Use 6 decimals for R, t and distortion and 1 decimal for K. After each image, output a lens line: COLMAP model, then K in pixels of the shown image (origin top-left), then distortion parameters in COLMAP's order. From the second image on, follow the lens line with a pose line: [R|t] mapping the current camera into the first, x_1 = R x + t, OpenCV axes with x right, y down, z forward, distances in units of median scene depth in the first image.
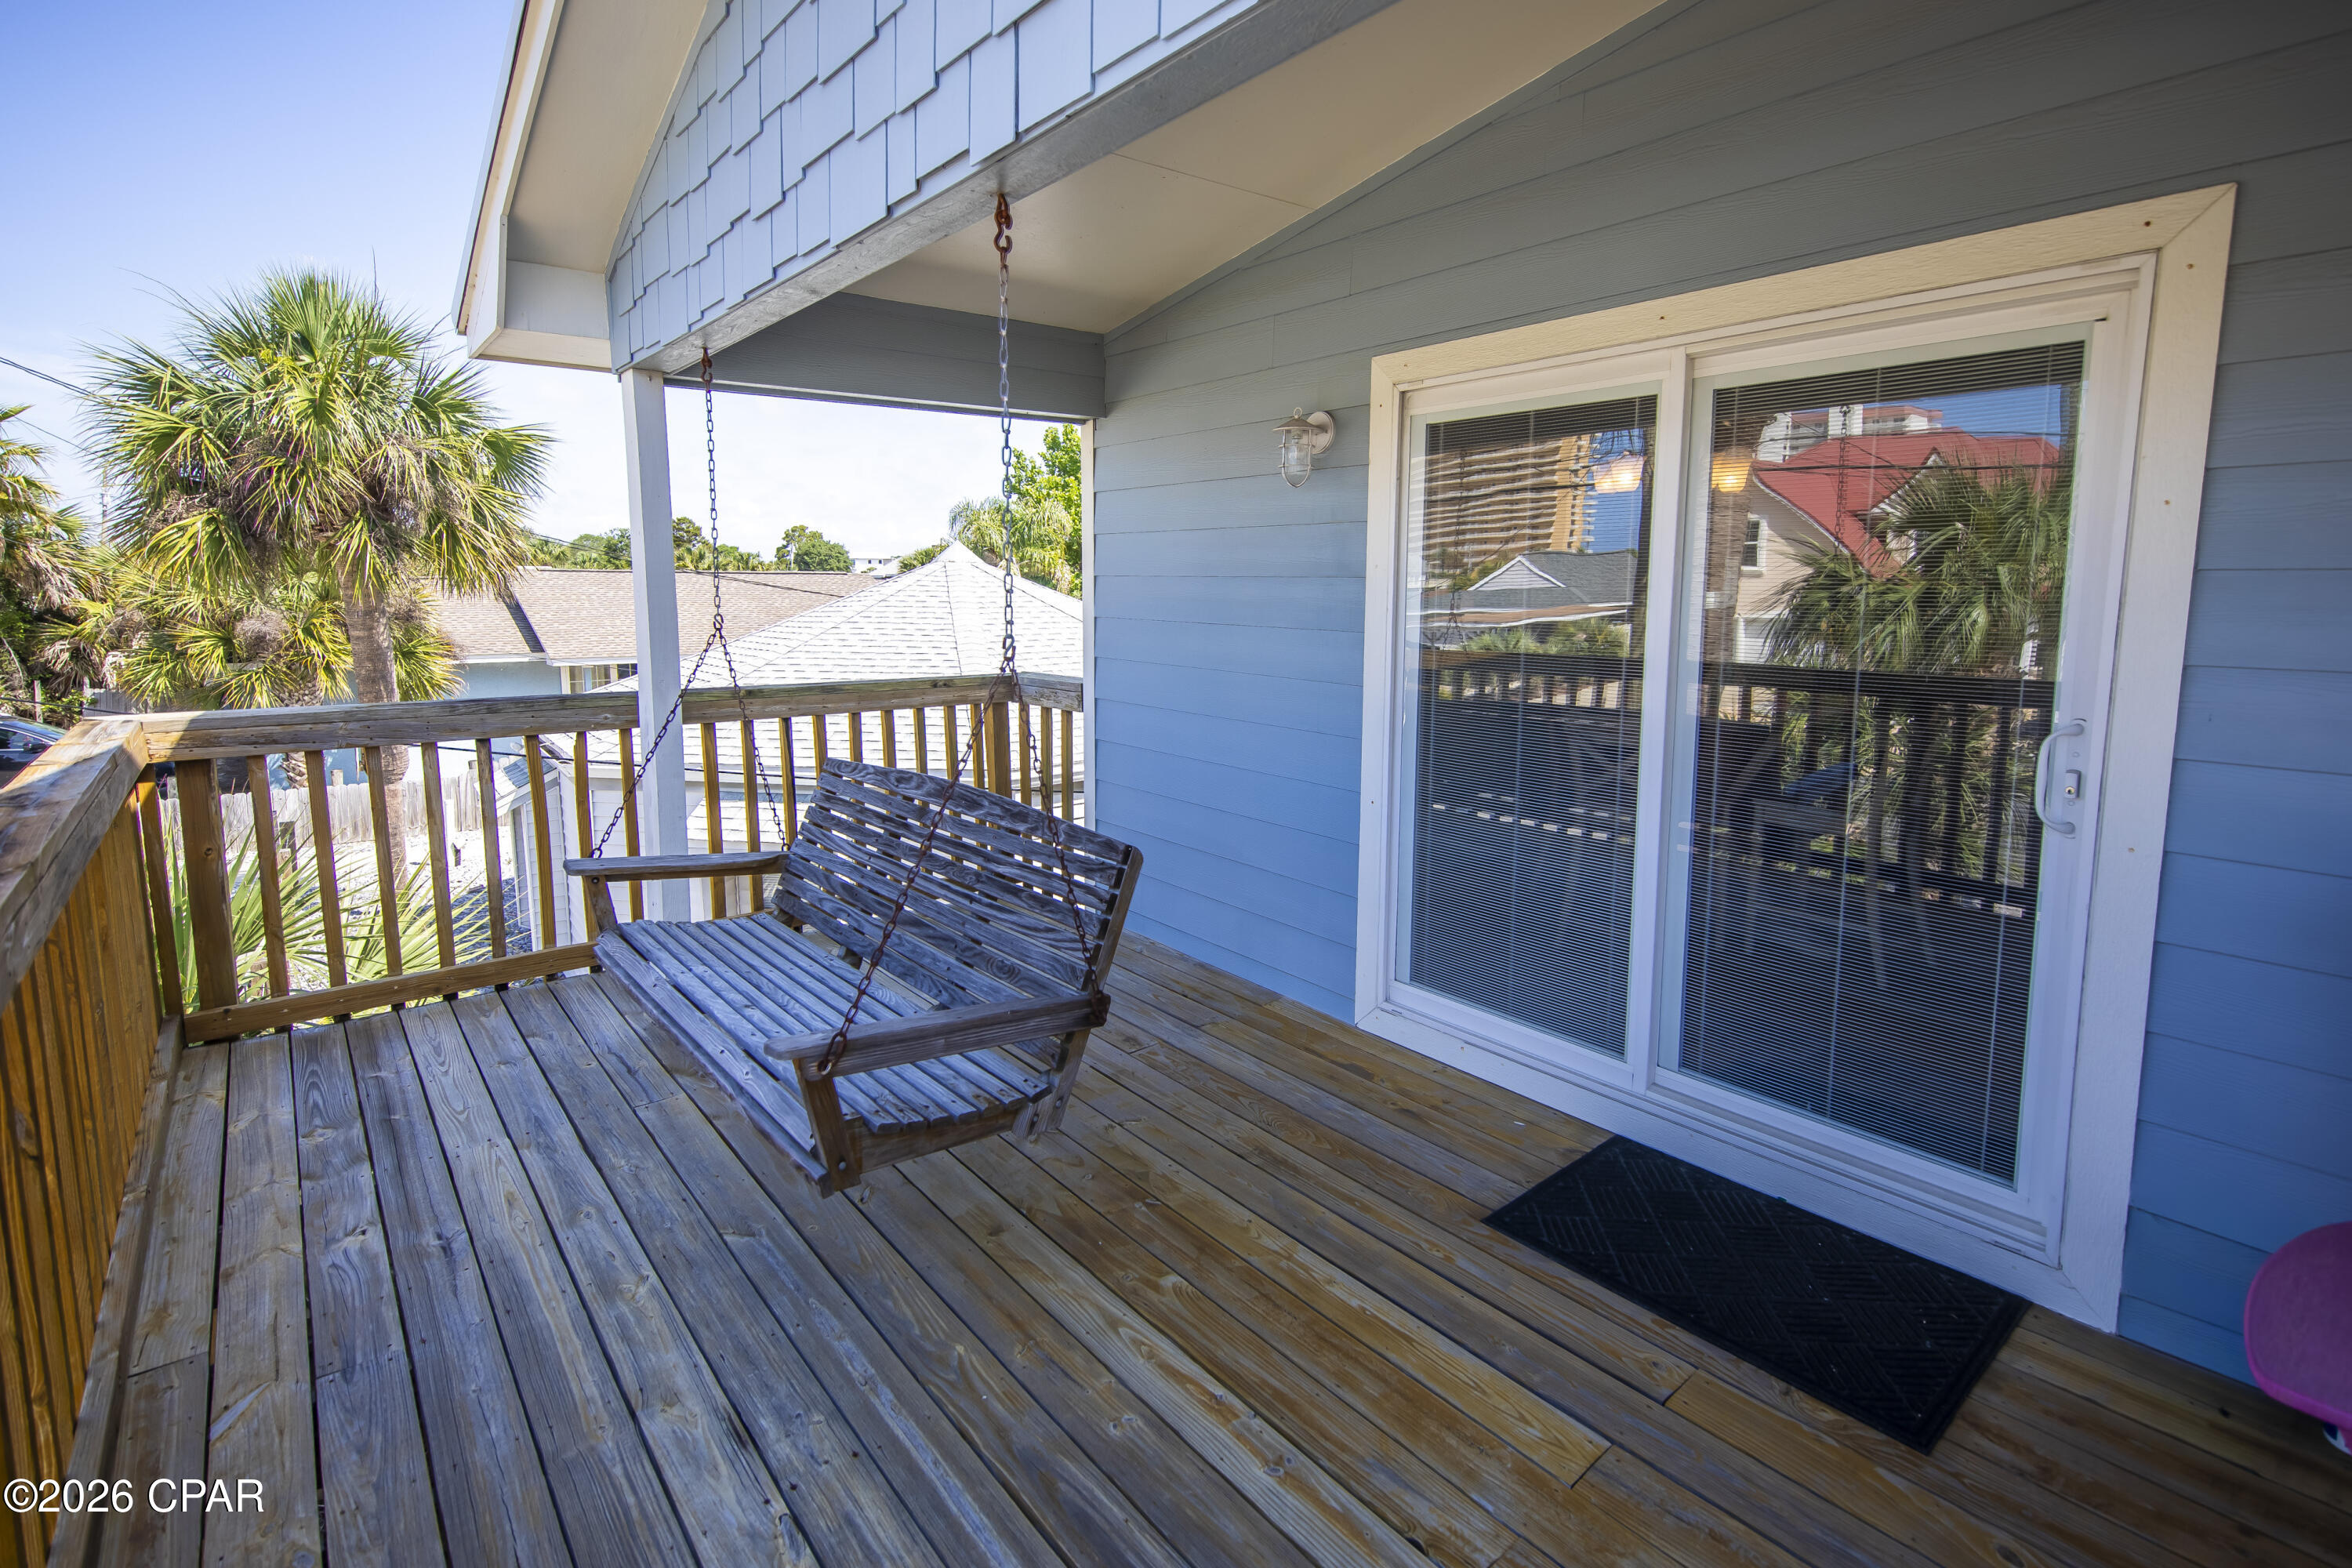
lens RADIAL K [[1080.4, 0, 1176.7], [0, 1080.4, 843.1], [0, 0, 1]] dist [0.007228, 0.000739]
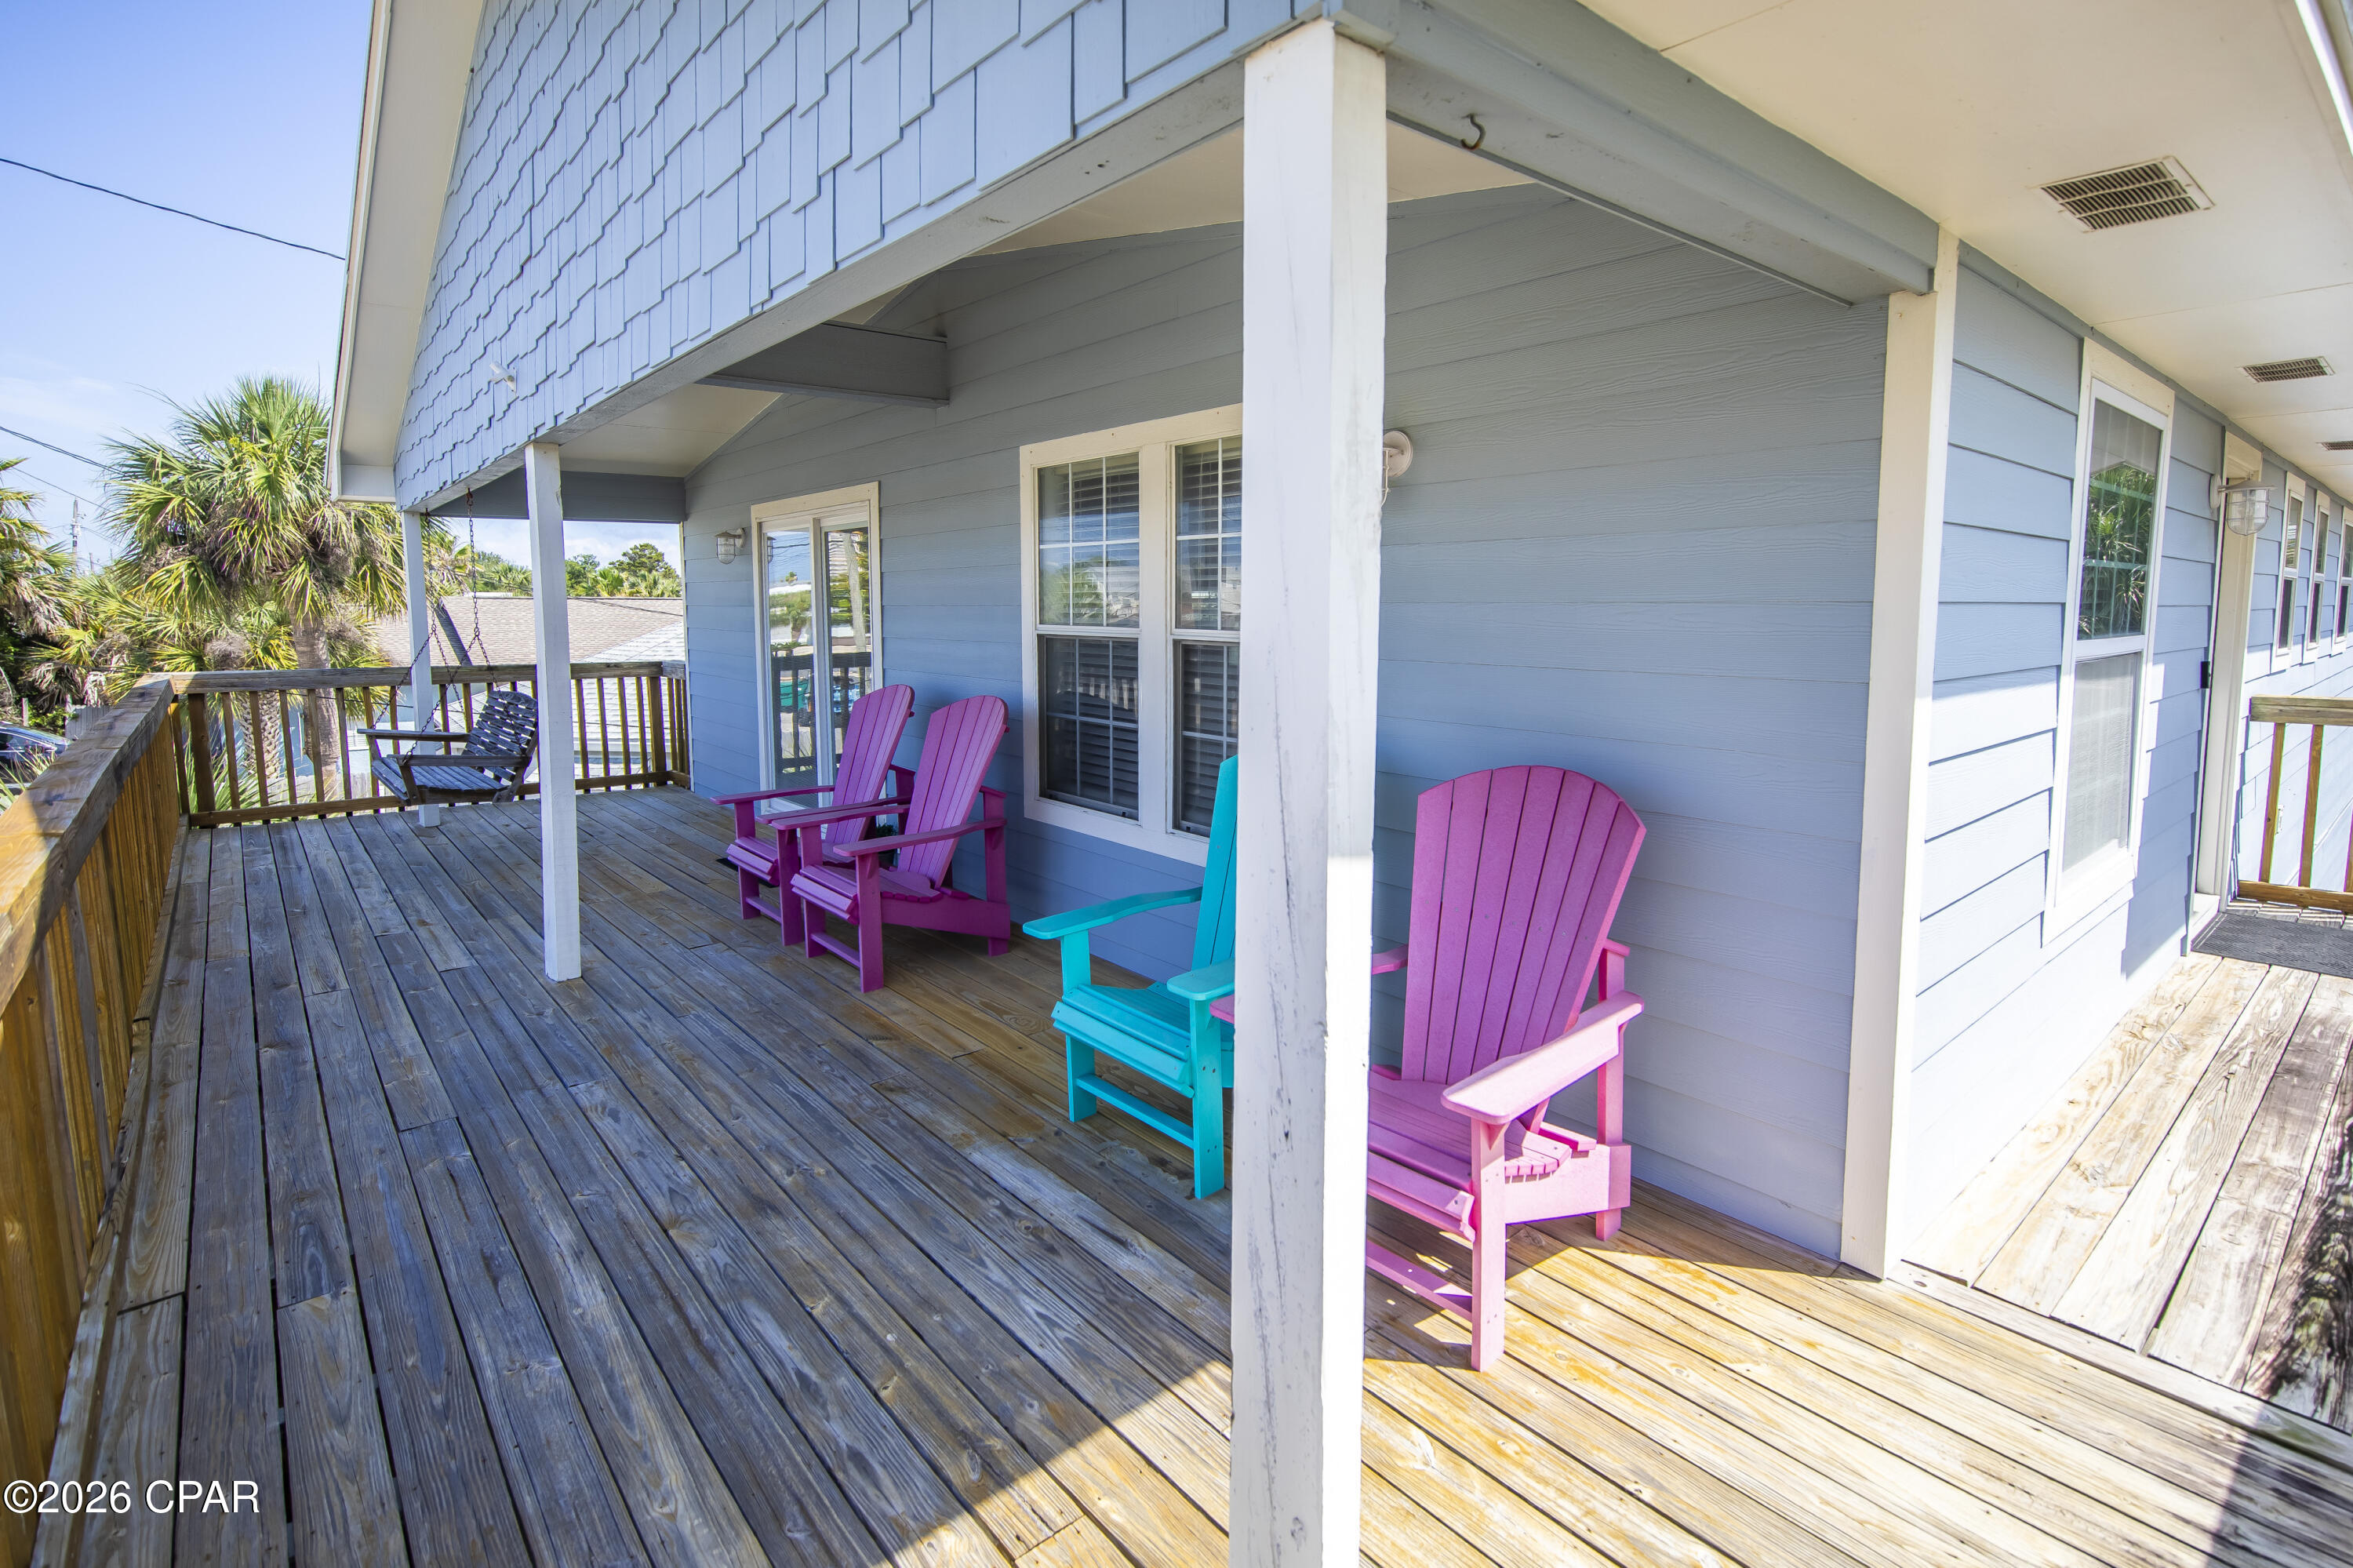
lens RADIAL K [[1087.2, 0, 1175.0], [0, 1087.2, 844.3], [0, 0, 1]] dist [0.002222, 0.000031]
pose [[0.999816, -0.006234, 0.018120, 0.288312], [0.006621, 0.999750, -0.021339, 0.081918], [-0.017983, 0.021455, 0.999608, -0.344238]]
